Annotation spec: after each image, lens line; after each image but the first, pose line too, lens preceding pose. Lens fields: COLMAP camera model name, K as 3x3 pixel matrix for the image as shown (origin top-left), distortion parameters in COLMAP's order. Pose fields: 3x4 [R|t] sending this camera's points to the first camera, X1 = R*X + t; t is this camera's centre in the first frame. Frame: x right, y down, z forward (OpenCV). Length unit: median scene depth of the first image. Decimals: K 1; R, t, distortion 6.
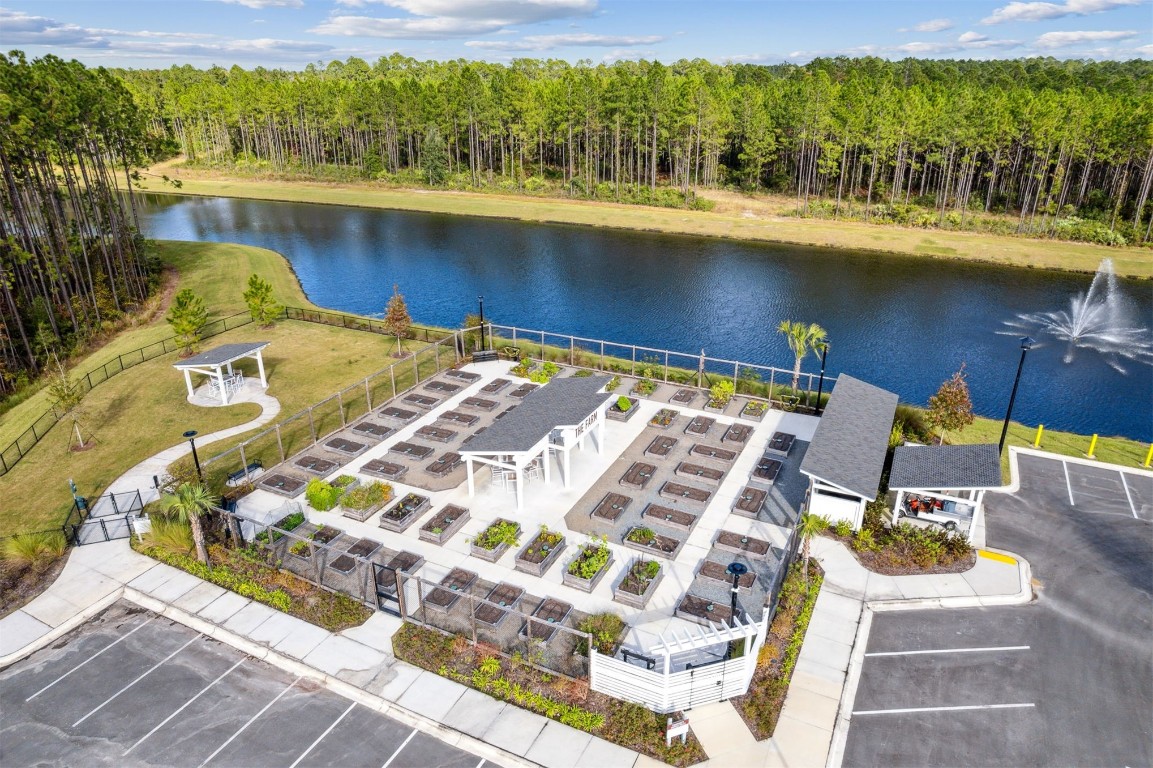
lens RADIAL K [[735.4, 0, 574.5], [0, 735.4, 382.6], [0, 0, 1]] dist [-0.023655, 0.009323]
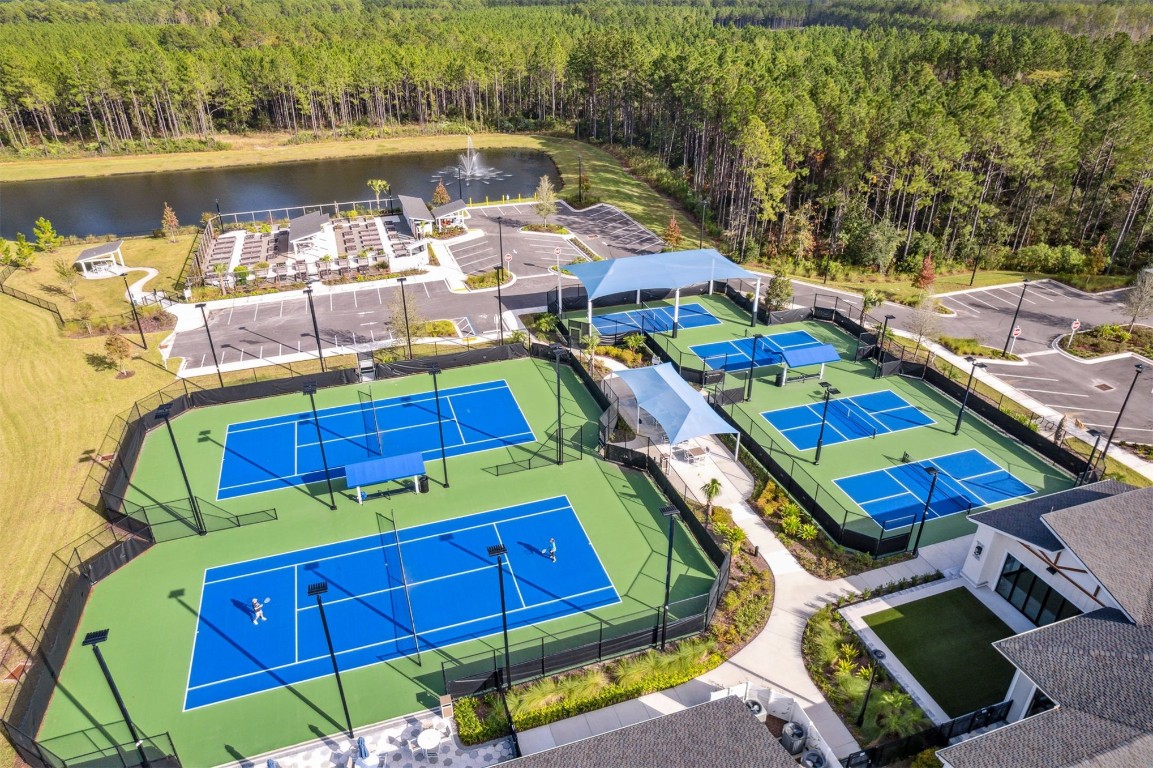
lens RADIAL K [[735.4, 0, 577.7], [0, 735.4, 385.6], [0, 0, 1]] dist [-0.023655, 0.009323]
pose [[0.704624, -0.339070, 0.623327, -0.883407], [0.283298, 0.939823, 0.190986, 0.268256], [-0.650575, 0.042014, 0.758279, -1.131249]]
